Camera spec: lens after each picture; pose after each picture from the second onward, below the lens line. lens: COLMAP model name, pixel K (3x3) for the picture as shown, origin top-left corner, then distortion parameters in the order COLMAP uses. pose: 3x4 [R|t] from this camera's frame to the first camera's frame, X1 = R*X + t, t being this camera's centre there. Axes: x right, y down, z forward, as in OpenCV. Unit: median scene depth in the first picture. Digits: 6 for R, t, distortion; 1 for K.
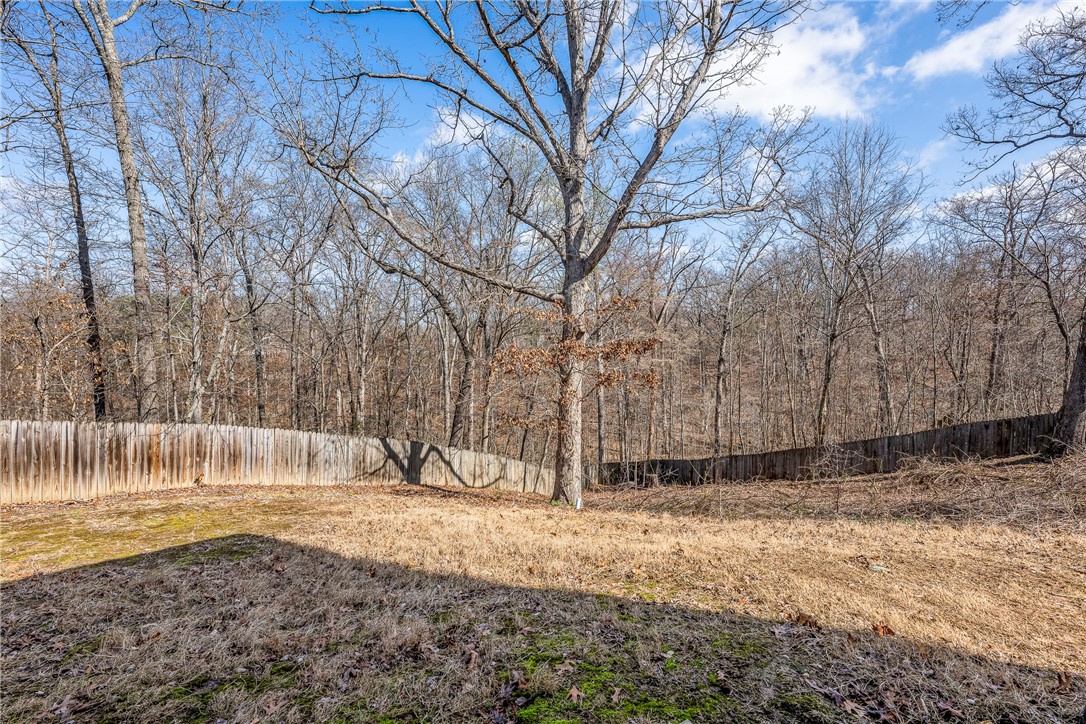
lens RADIAL K [[451.0, 0, 552.5], [0, 451.0, 358.2], [0, 0, 1]] dist [-0.007582, -0.000235]
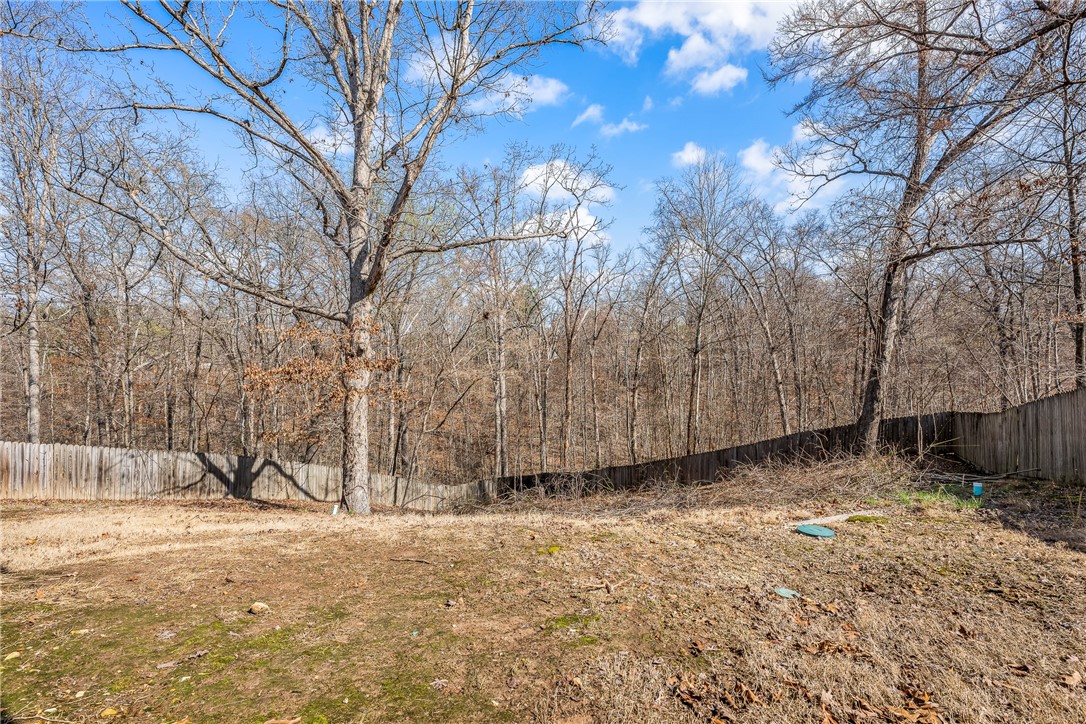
lens RADIAL K [[451.0, 0, 537.1], [0, 451.0, 361.9], [0, 0, 1]] dist [-0.007582, -0.000235]
pose [[0.998203, 0.000208, 0.059914, 0.327978], [0.001251, 0.999704, -0.024313, -0.001690], [-0.059902, 0.024345, 0.997907, -0.061821]]
